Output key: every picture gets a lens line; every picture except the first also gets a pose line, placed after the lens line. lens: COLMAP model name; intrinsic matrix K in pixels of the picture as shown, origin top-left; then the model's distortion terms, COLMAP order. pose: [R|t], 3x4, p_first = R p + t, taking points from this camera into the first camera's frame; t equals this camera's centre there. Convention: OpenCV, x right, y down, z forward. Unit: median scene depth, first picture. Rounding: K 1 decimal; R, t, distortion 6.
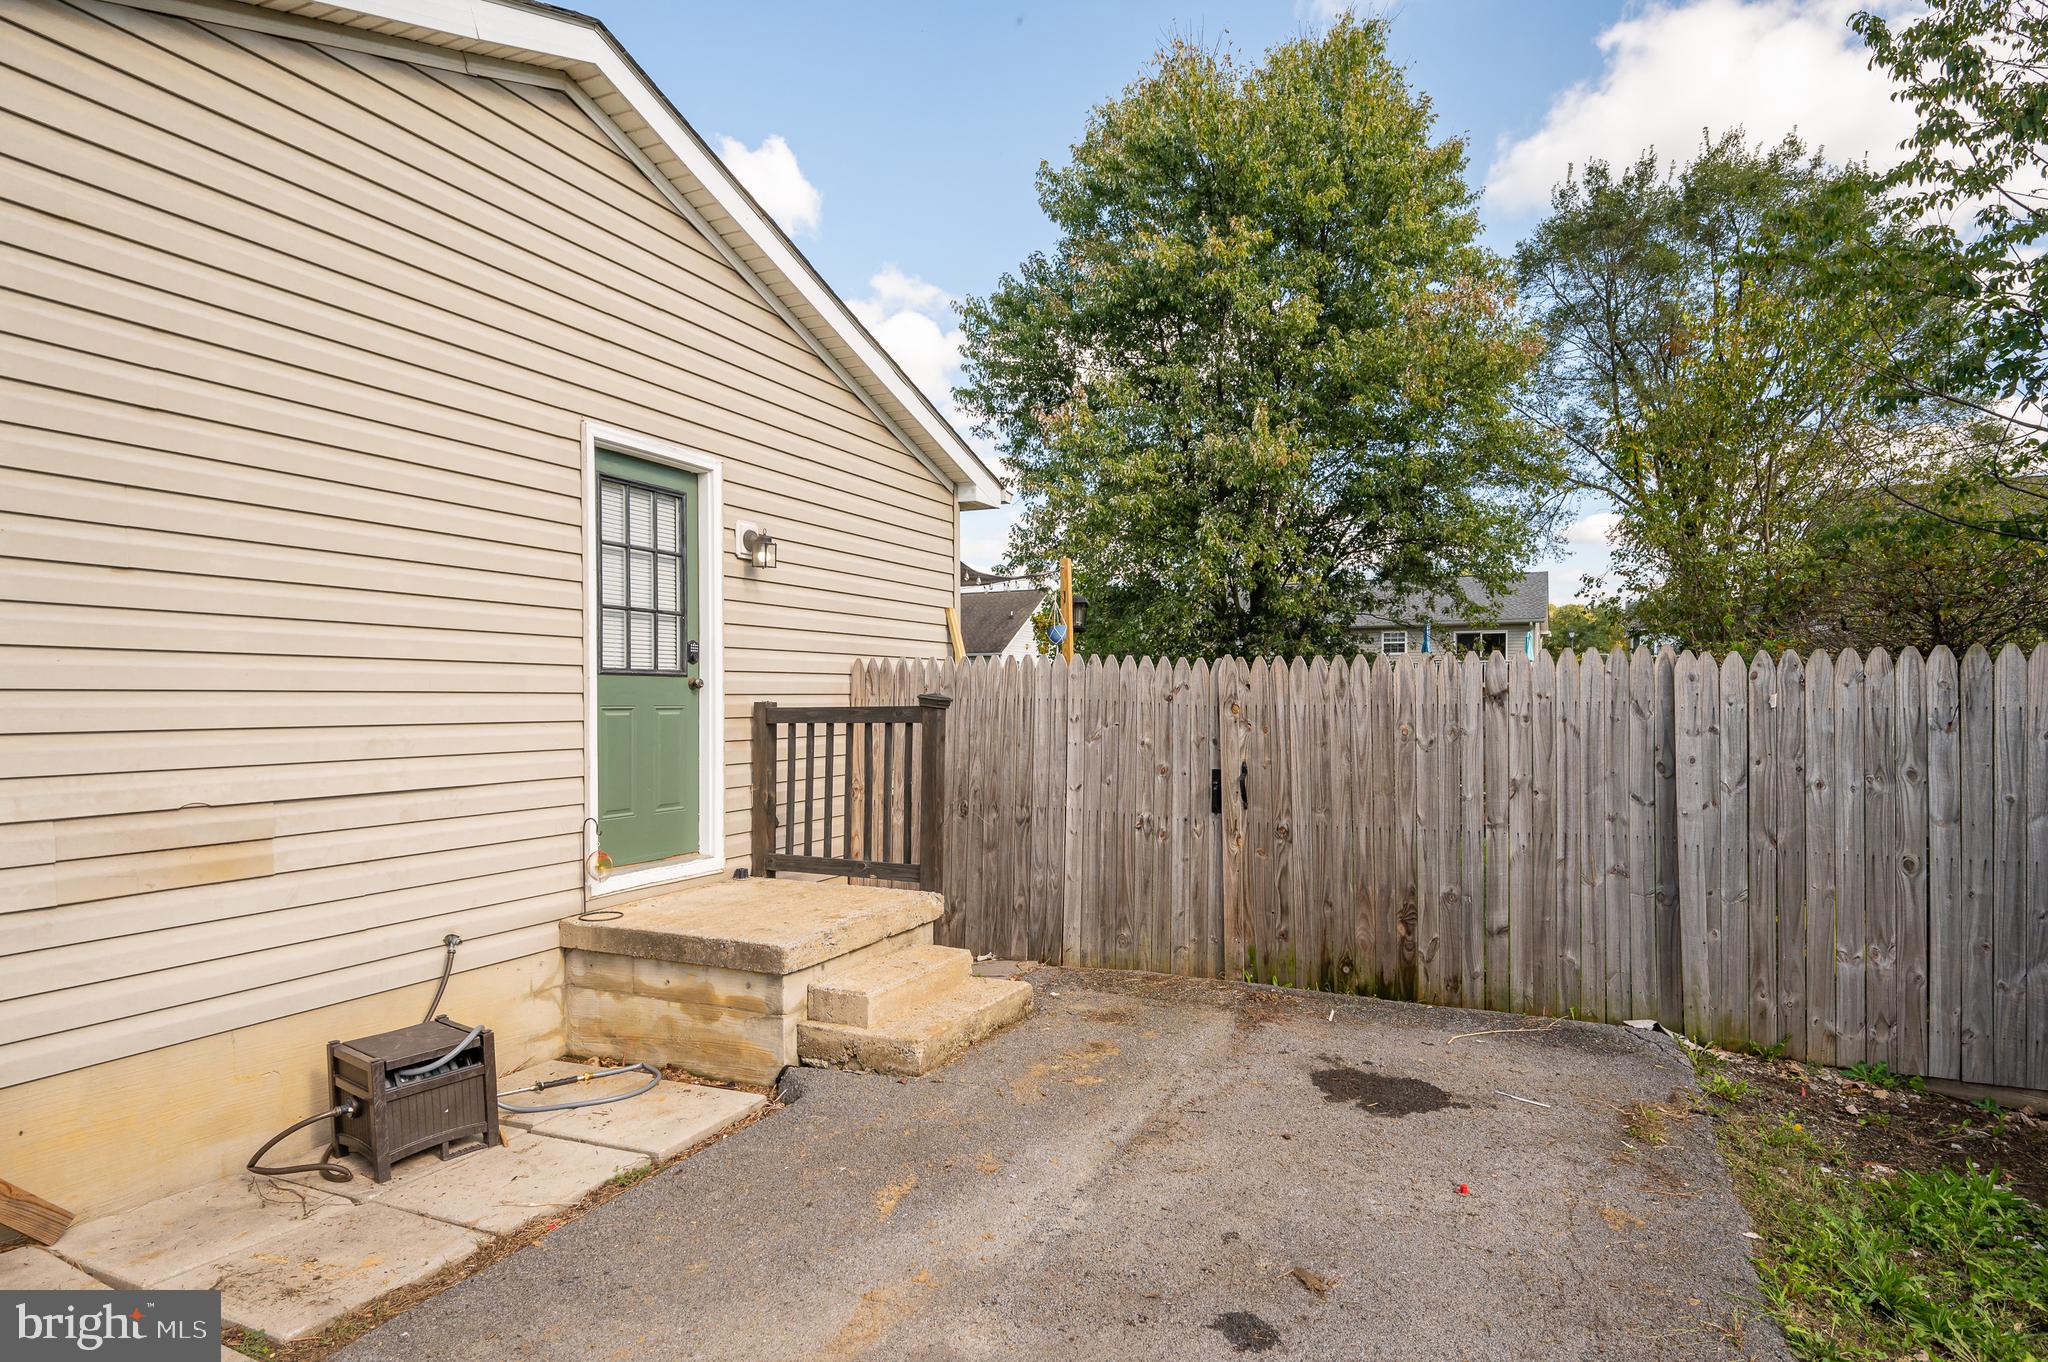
lens RADIAL K [[1129.9, 0, 1074.3], [0, 1129.9, 724.3], [0, 0, 1]] dist [0.005238, 0.000756]
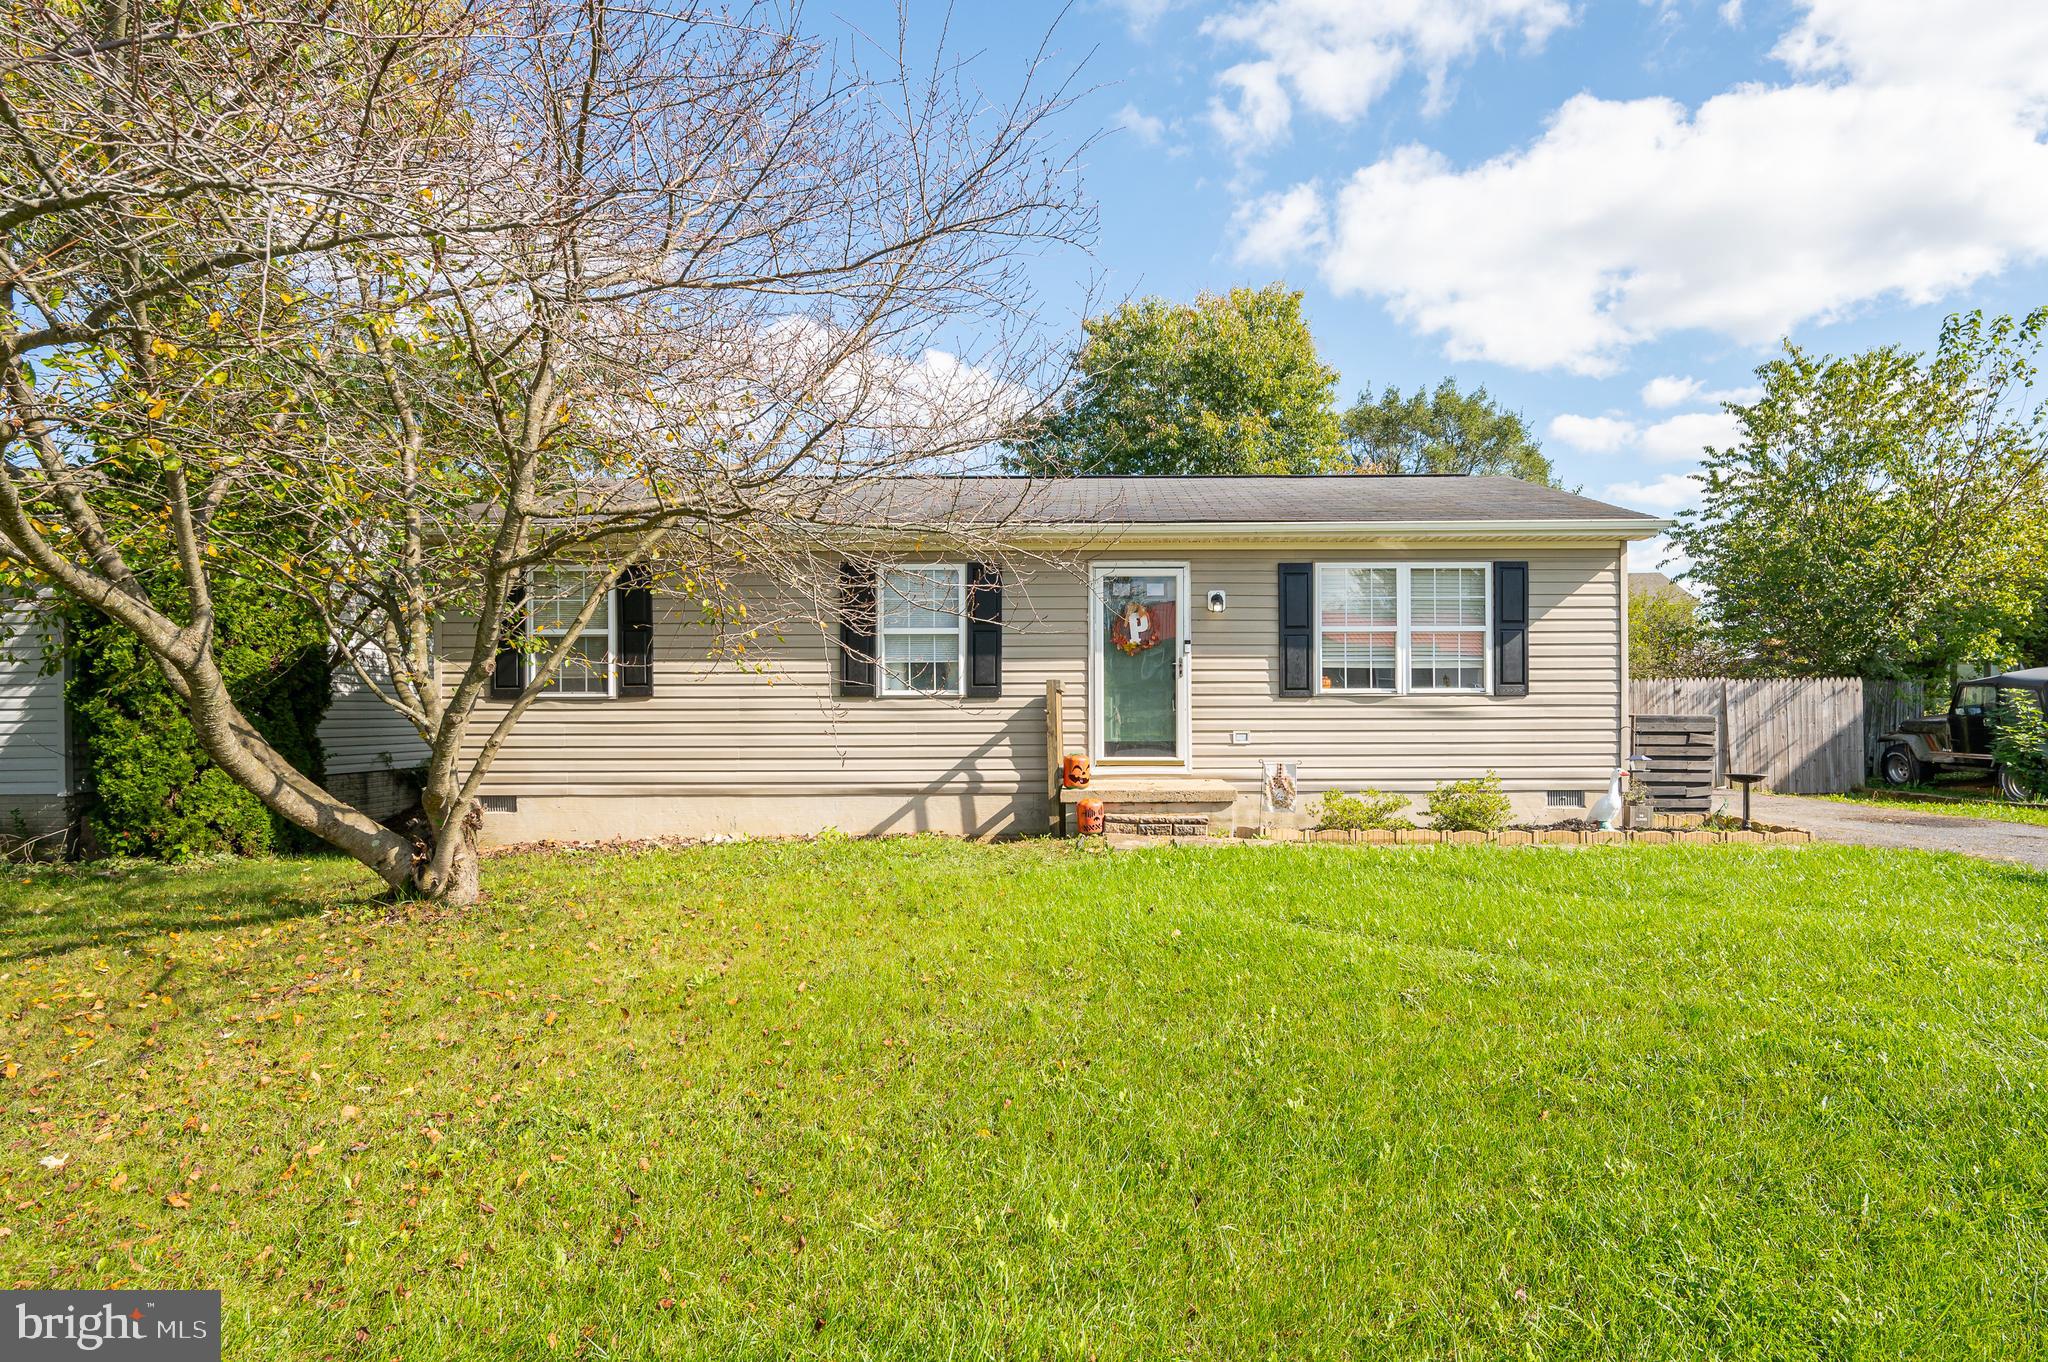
lens RADIAL K [[1139.2, 0, 1081.8], [0, 1139.2, 714.6], [0, 0, 1]] dist [0.007778, 0.000011]
pose [[0.902858, -0.002257, 0.429933, -2.273610], [0.012757, 0.999687, -0.021544, 0.079010], [-0.429750, 0.024936, 0.902604, -1.071437]]
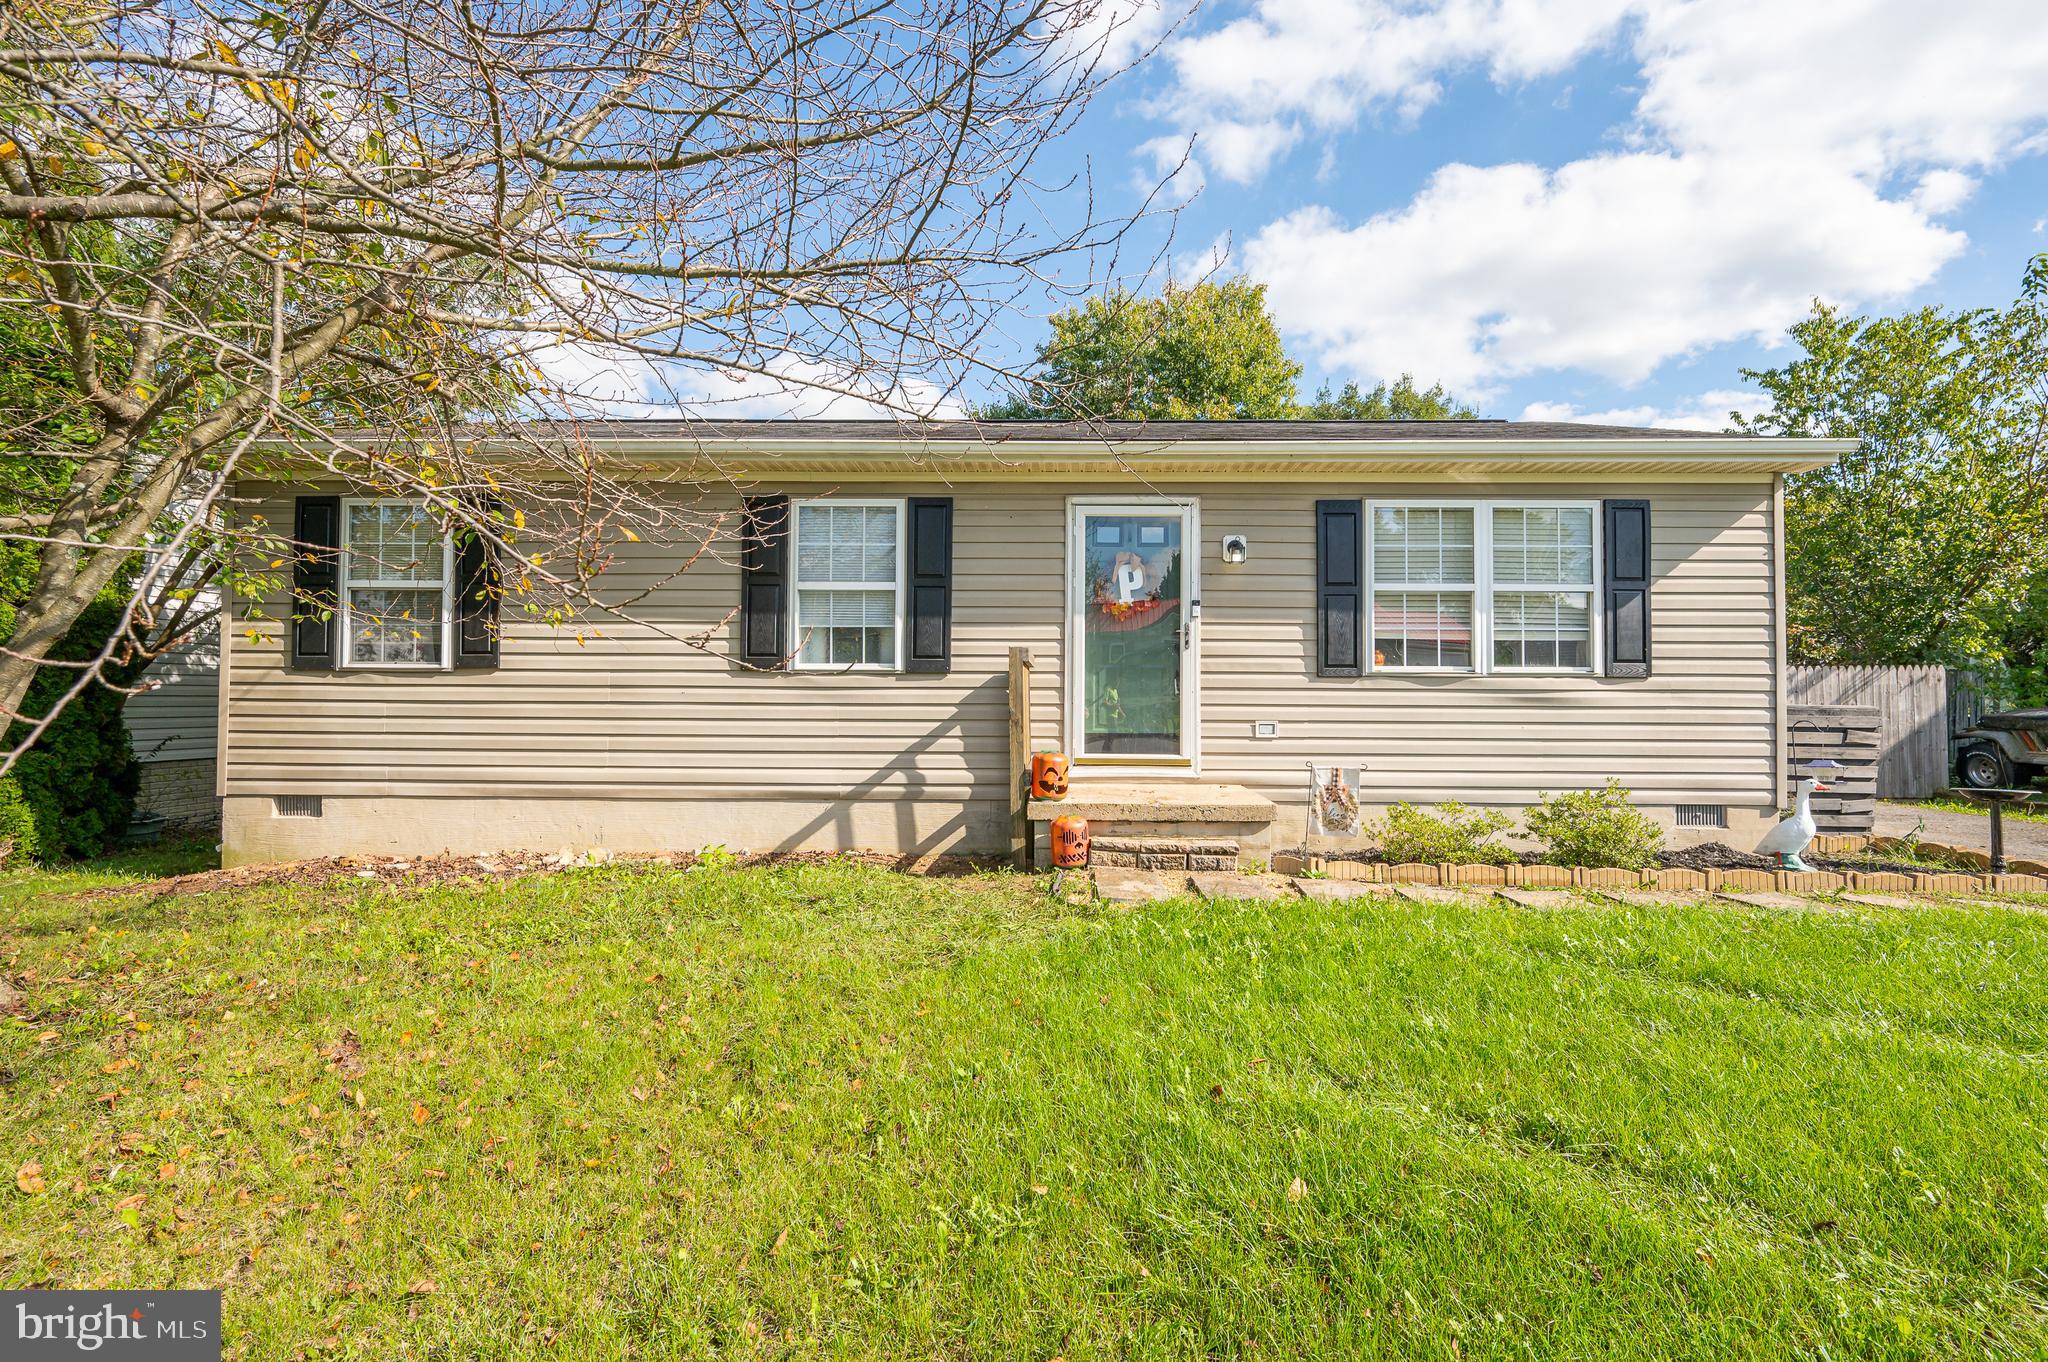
lens RADIAL K [[980.2, 0, 1009.7], [0, 980.2, 679.1], [0, 0, 1]] dist [0.000309, 0.001089]
pose [[0.916223, 0.015569, 0.400367, -2.005853], [0.002435, 0.999010, -0.044420, 0.070054], [-0.400662, 0.041673, 0.915278, -0.466623]]
